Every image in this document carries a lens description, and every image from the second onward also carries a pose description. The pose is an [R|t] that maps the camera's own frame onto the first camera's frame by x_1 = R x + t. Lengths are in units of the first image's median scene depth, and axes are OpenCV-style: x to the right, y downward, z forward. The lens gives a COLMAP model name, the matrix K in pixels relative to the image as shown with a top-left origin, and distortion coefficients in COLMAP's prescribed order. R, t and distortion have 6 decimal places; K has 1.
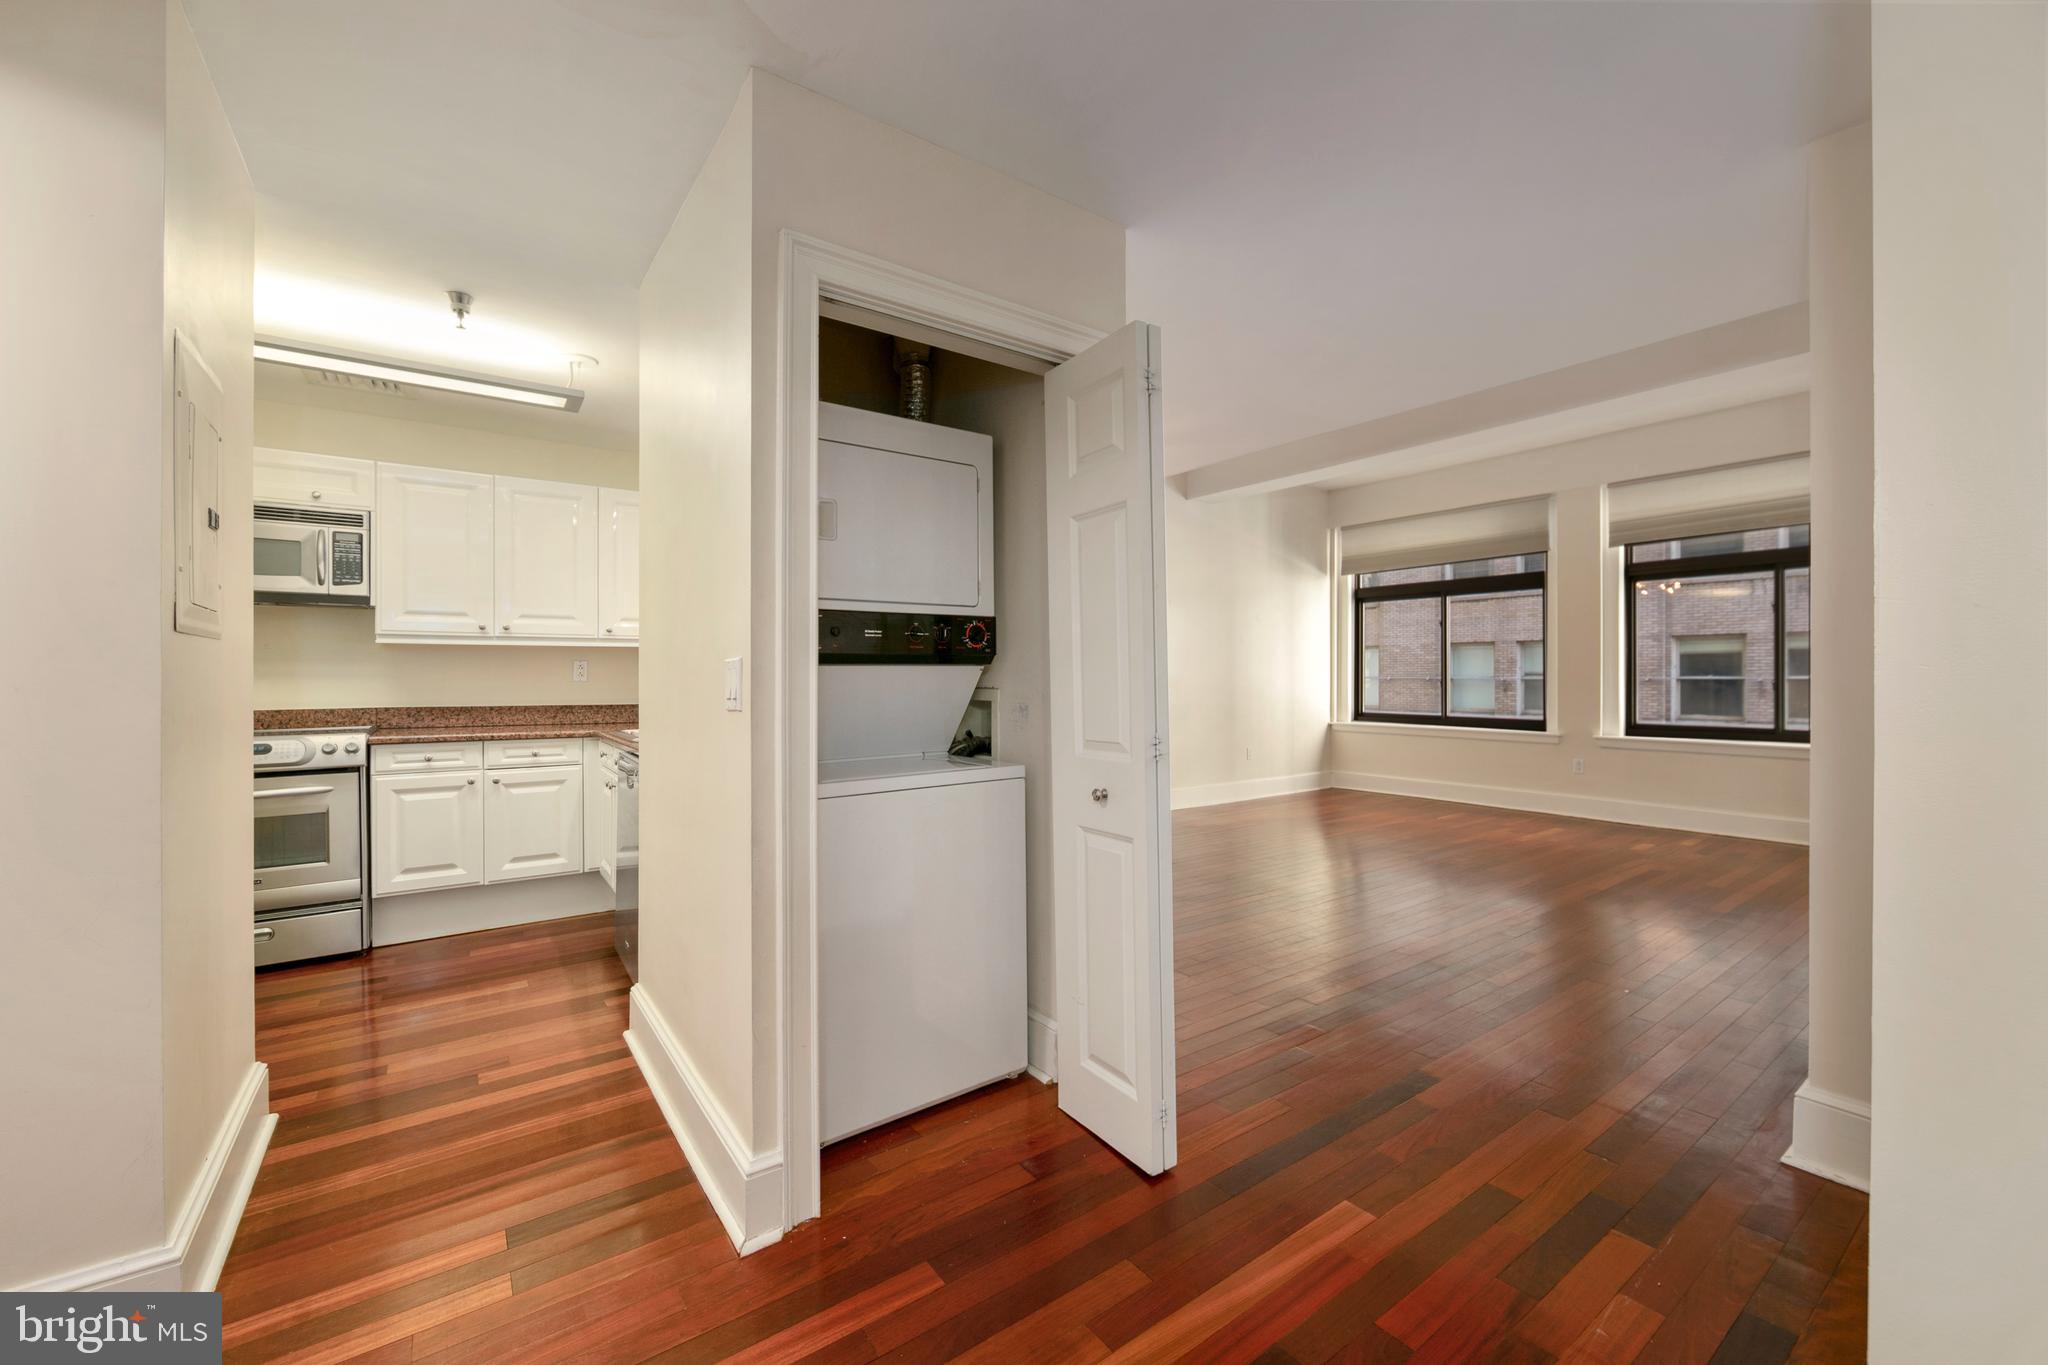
lens RADIAL K [[810.2, 0, 1029.7], [0, 810.2, 679.8], [0, 0, 1]] dist [-0.009424, 0.000326]
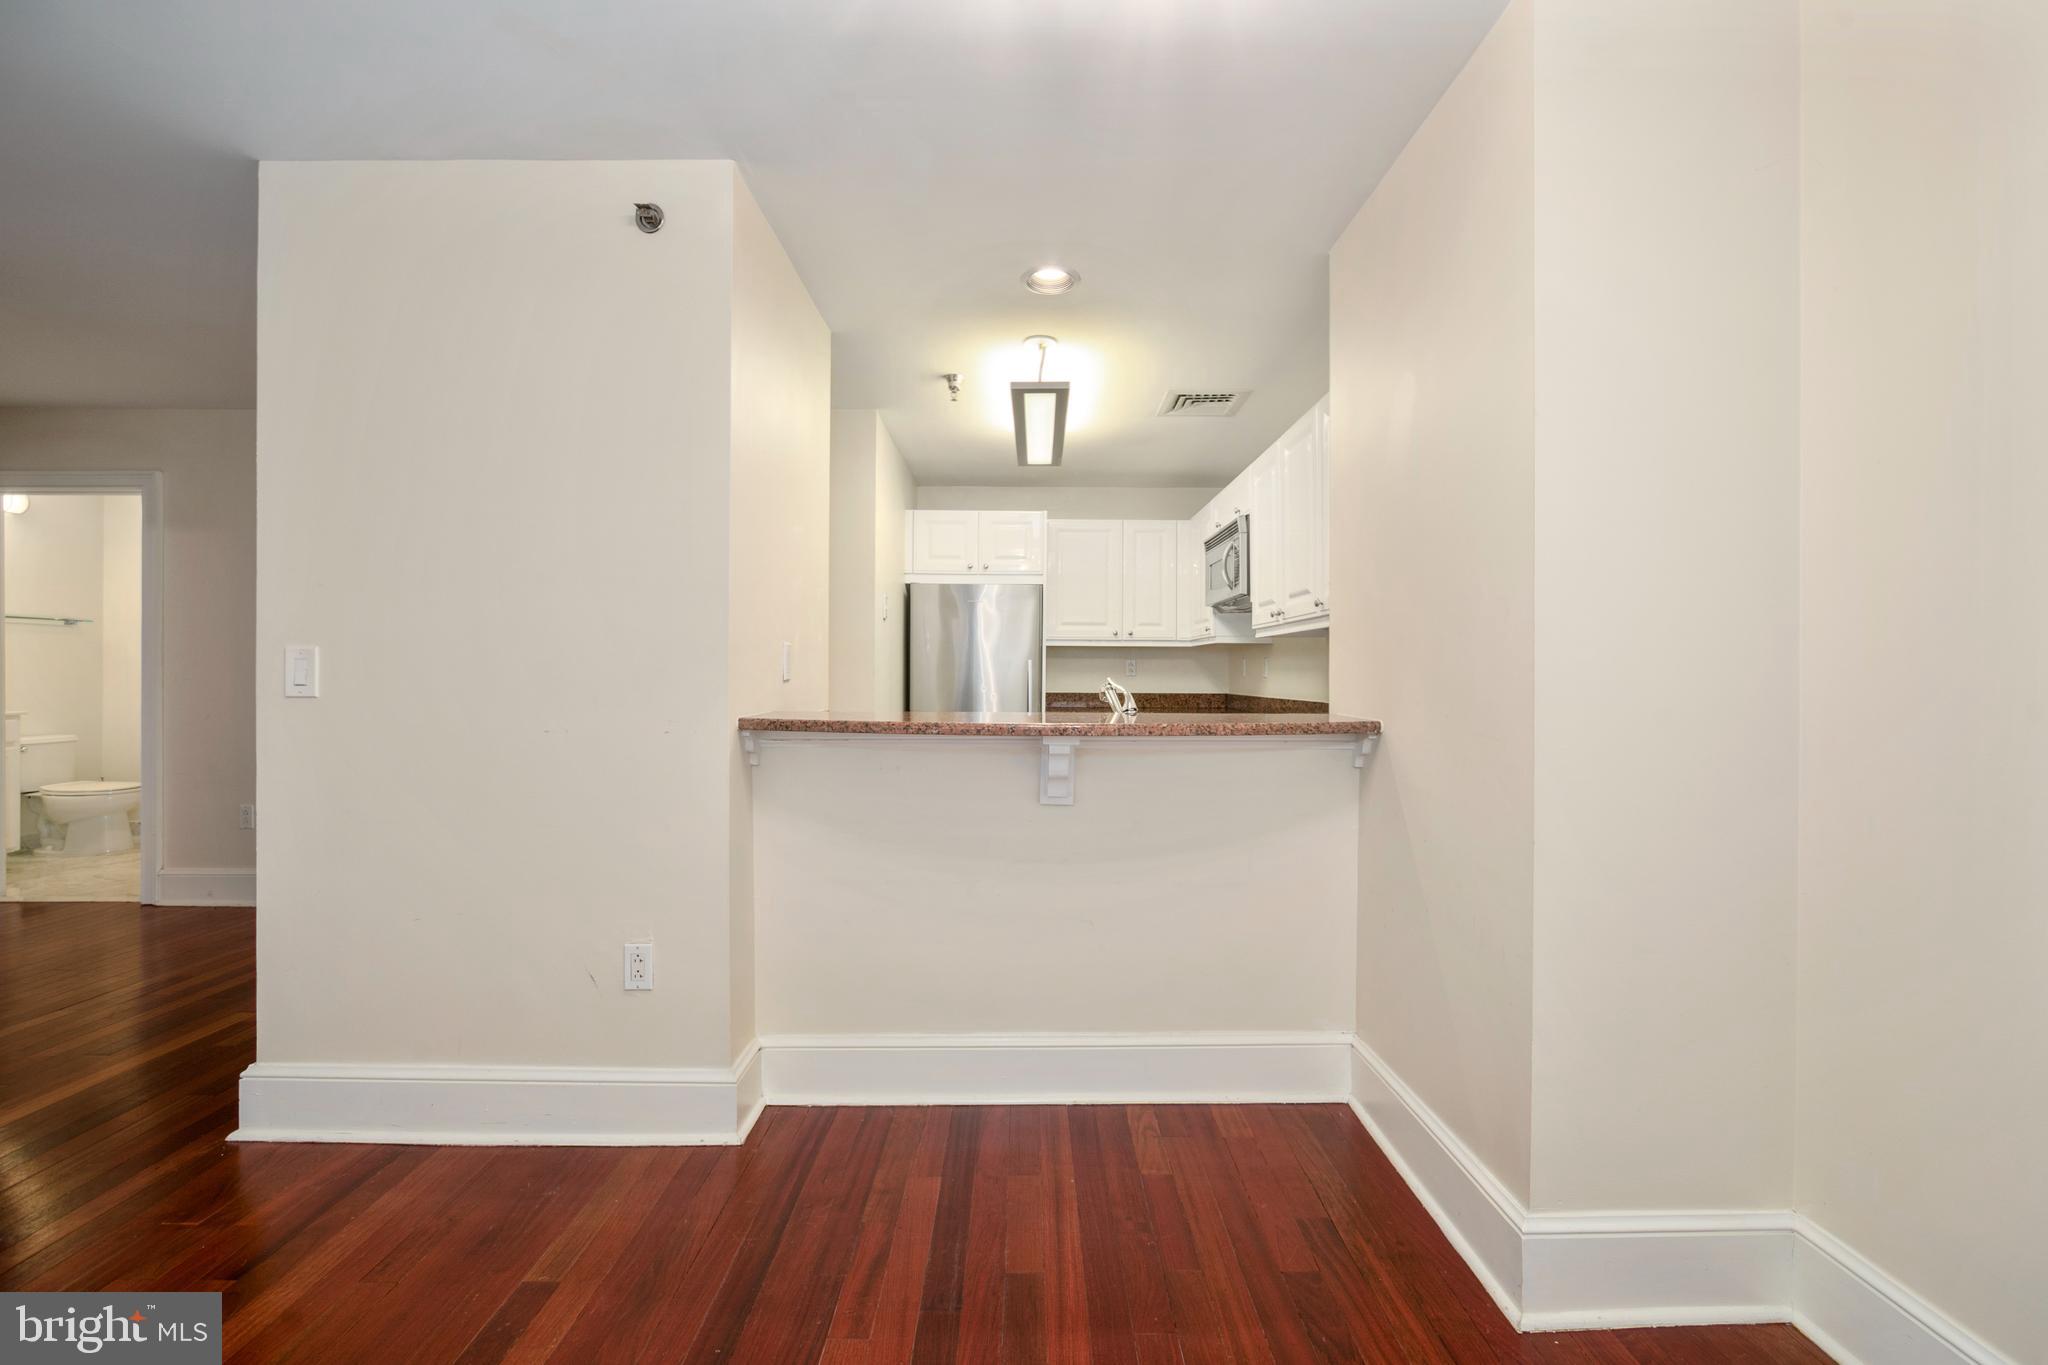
lens RADIAL K [[810.2, 0, 1029.7], [0, 810.2, 679.8], [0, 0, 1]] dist [-0.009424, 0.000326]
pose [[-0.582182, 0.008924, -0.813009, 0.186278], [-0.008202, 0.999824, 0.016848, -0.005348], [0.813017, 0.016477, -0.582007, 1.189188]]
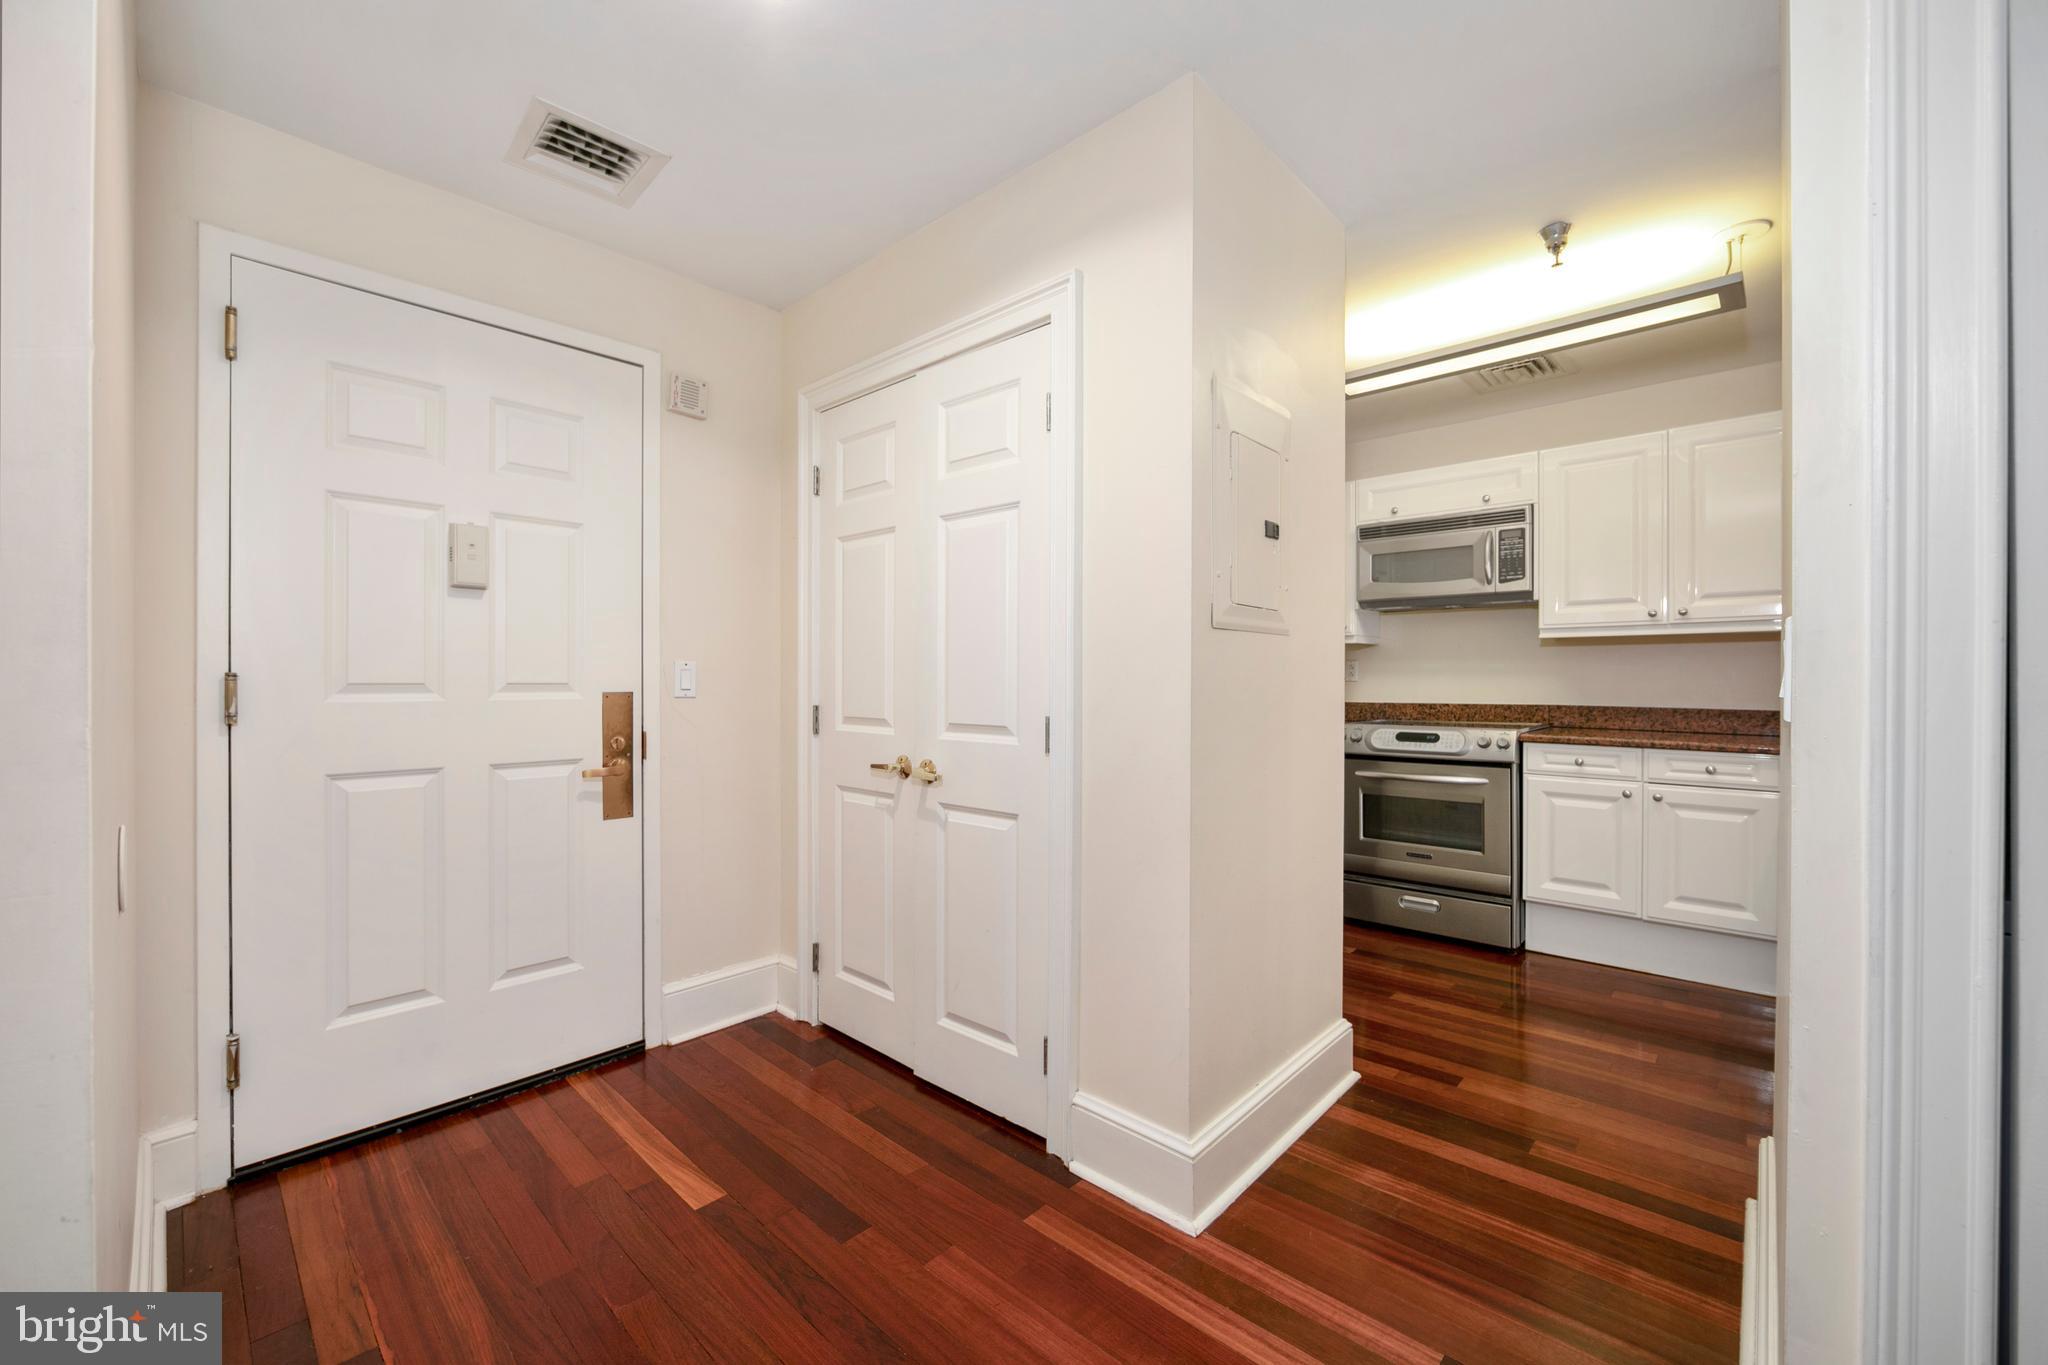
lens RADIAL K [[810.2, 0, 1029.7], [0, 810.2, 679.8], [0, 0, 1]] dist [-0.009424, 0.000326]
pose [[0.197463, 0.002120, -0.980308, 0.018654], [-0.006044, 0.999981, 0.000945, 0.006550], [0.980292, 0.005738, 0.197472, 0.177408]]
